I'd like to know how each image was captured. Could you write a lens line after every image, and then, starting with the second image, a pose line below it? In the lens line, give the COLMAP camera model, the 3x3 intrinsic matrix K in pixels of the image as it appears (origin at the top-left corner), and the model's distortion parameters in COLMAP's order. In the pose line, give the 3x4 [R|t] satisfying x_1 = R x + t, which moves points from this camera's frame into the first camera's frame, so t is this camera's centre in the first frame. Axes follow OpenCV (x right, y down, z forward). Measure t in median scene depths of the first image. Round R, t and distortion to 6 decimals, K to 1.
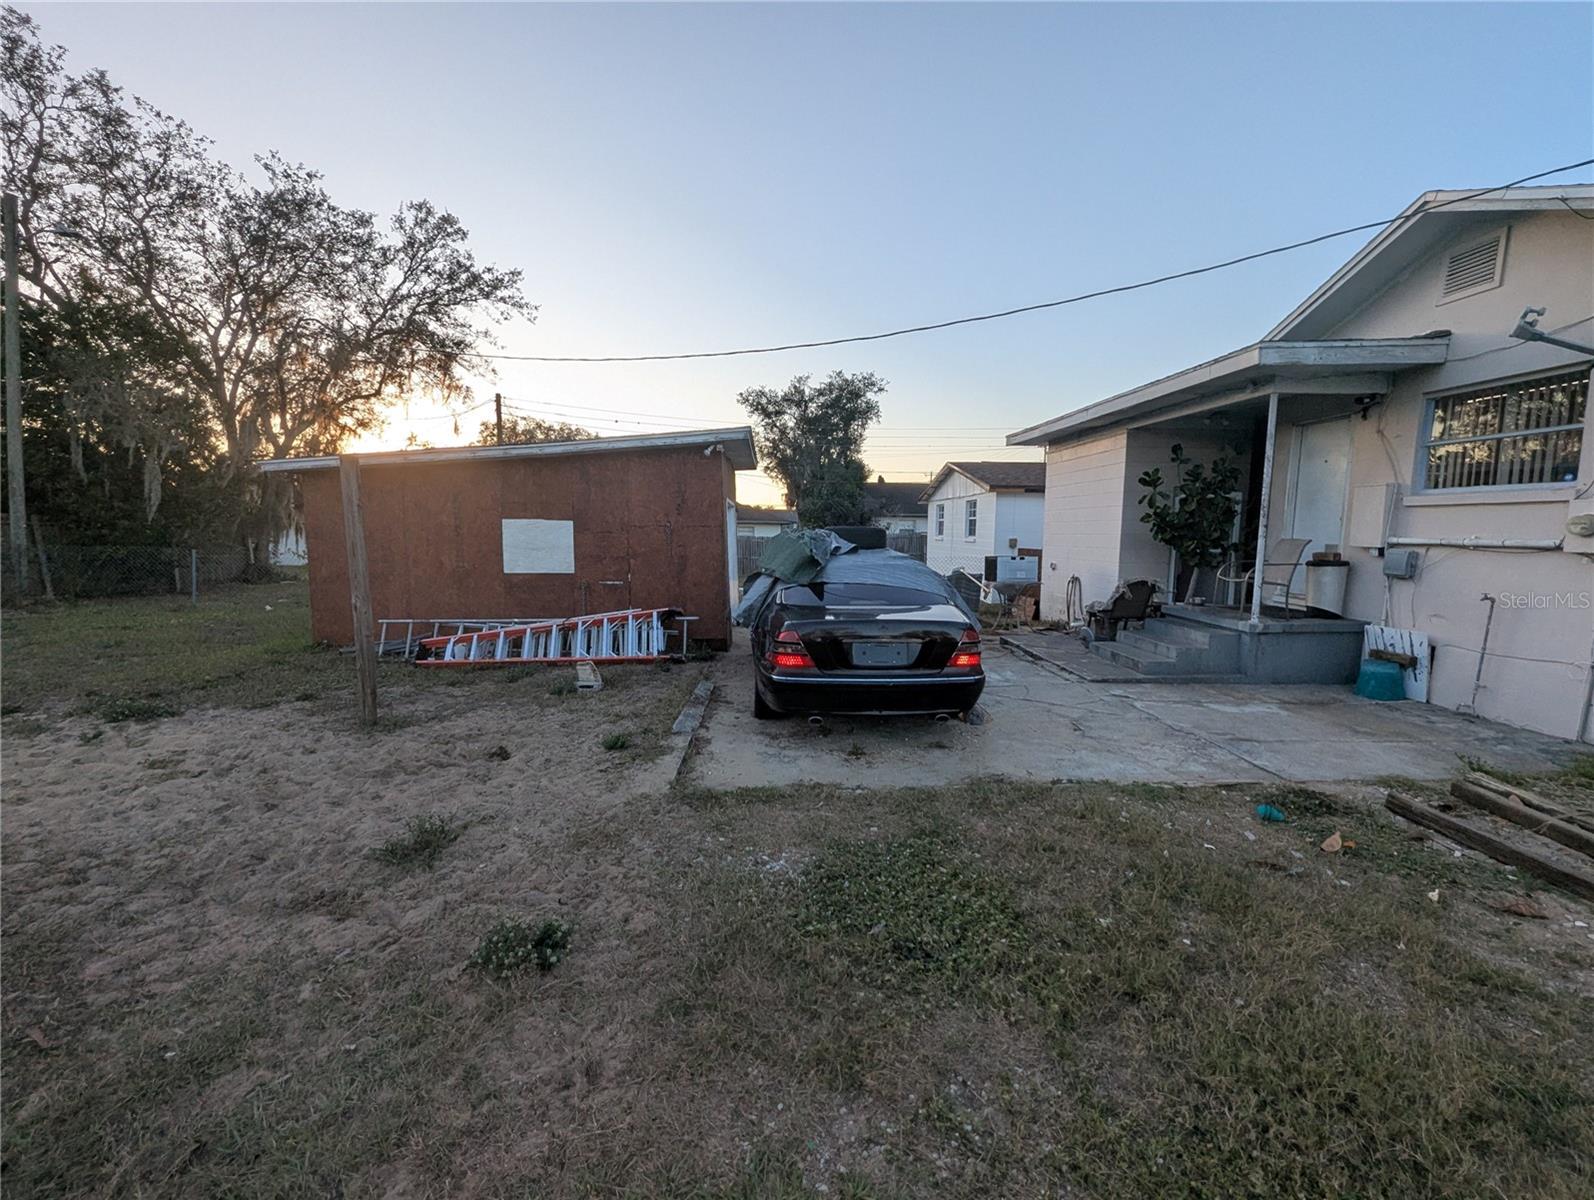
lens RADIAL K [[668.1, 0, 796.9], [0, 668.1, 602.2], [0, 0, 1]] dist [0.001415, 0.000172]
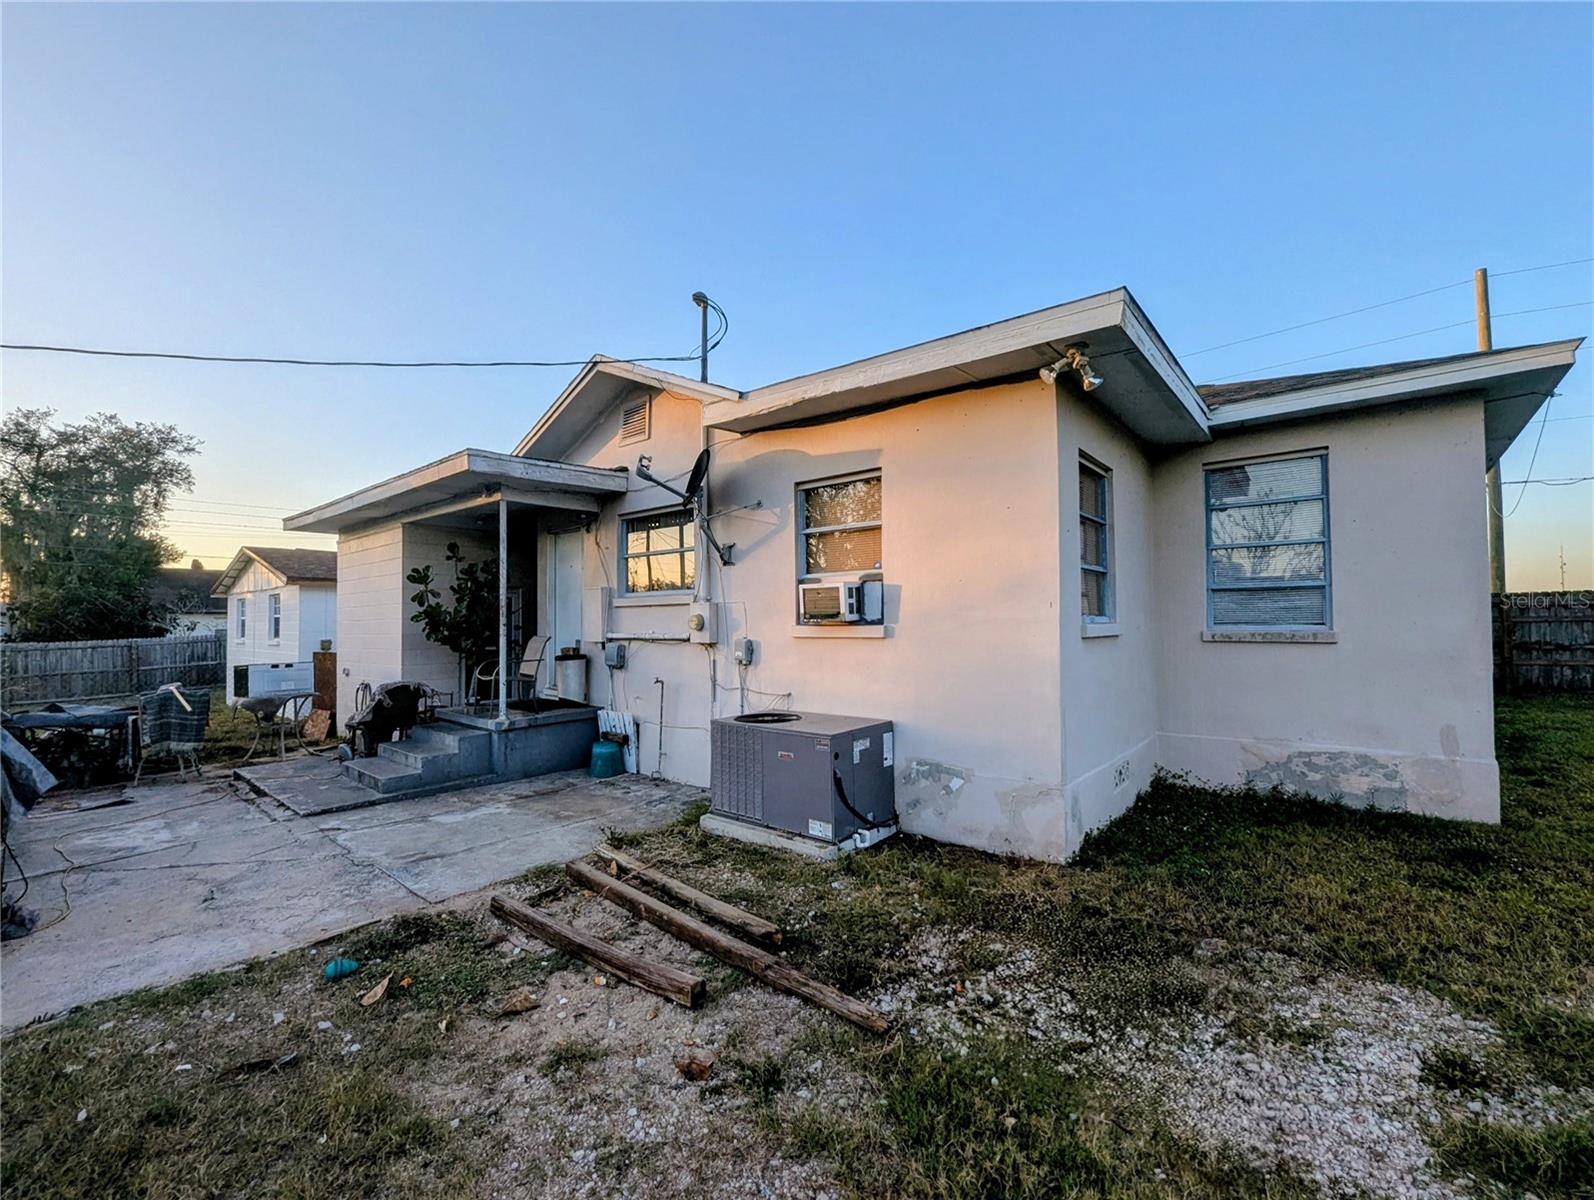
lens RADIAL K [[668.1, 0, 796.9], [0, 668.1, 602.2], [0, 0, 1]] dist [0.001415, 0.000172]
pose [[0.678267, 0.009896, 0.734749, 0.245174], [0.094491, 0.990433, -0.100567, -0.001875], [-0.728715, 0.137638, 0.670843, -0.026985]]
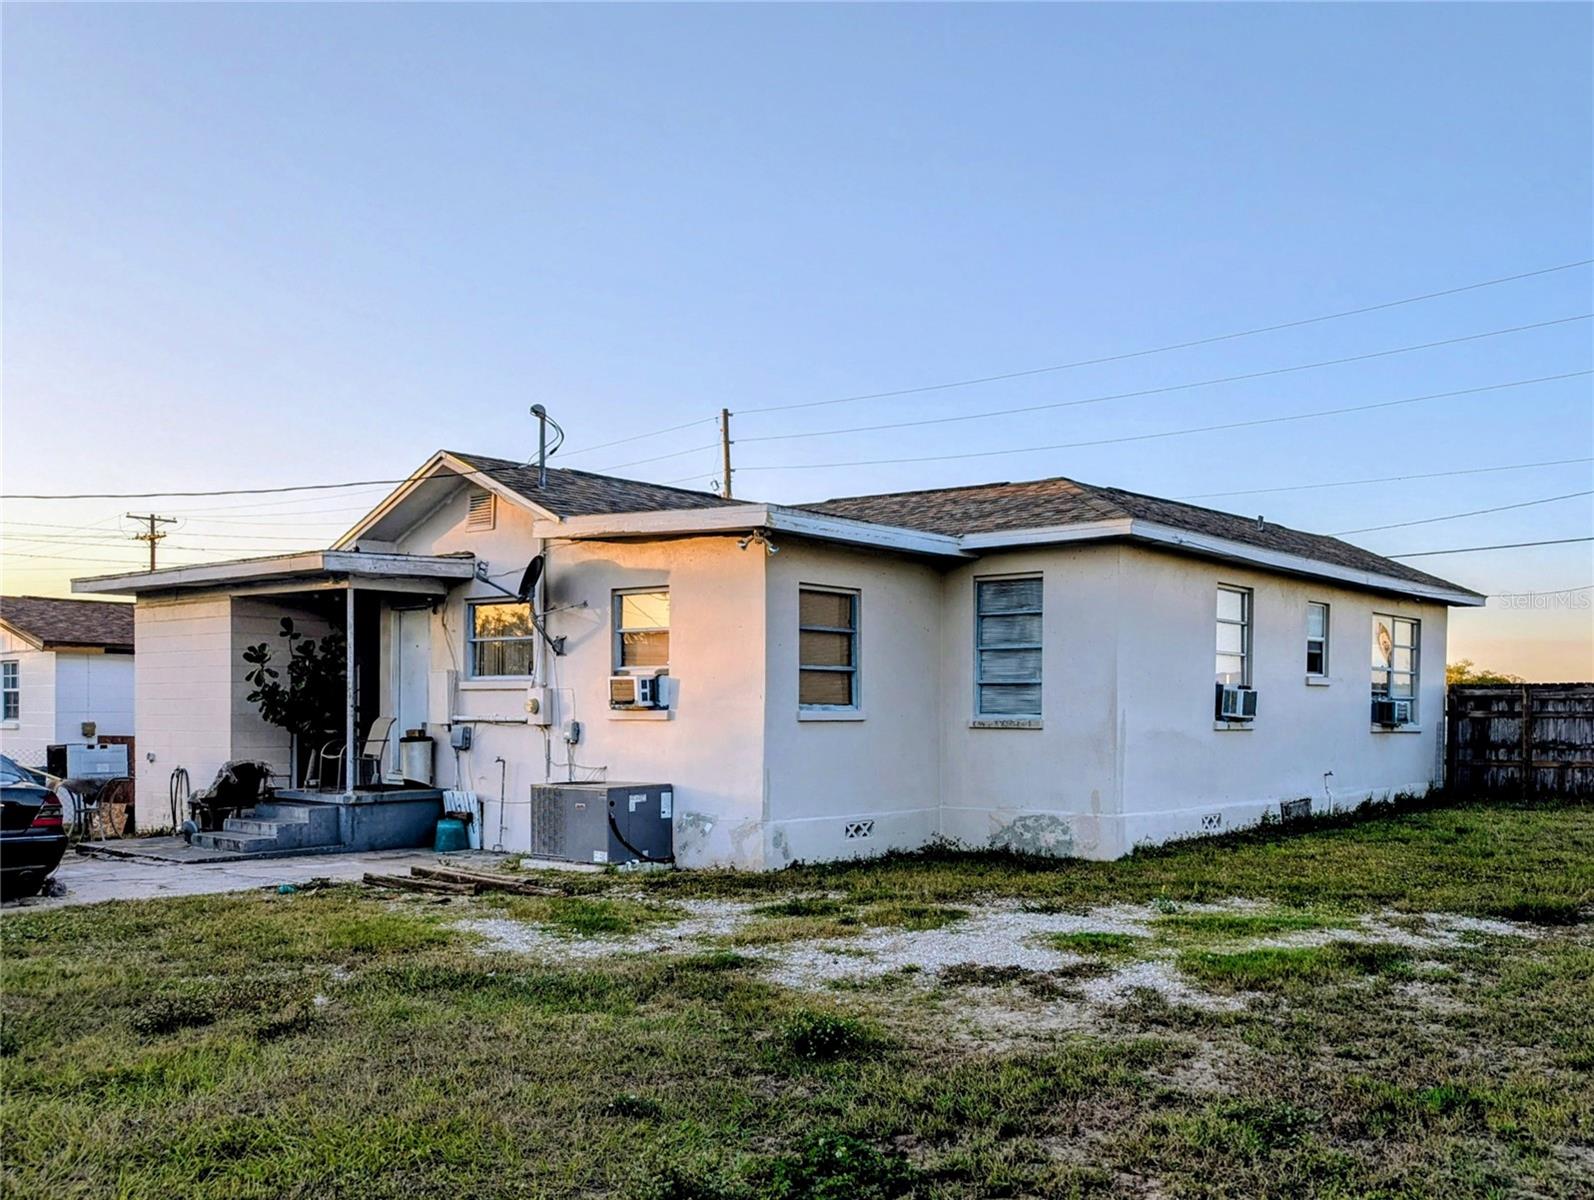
lens RADIAL K [[1368.4, 0, 1005.5], [0, 1368.4, 709.6], [0, 0, 1]] dist [0.008586, -0.013583]
pose [[0.619774, -0.004048, 0.784770, -0.394520], [0.086770, 0.994209, -0.063399, 0.126460], [-0.779968, 0.107388, 0.616537, -1.209510]]
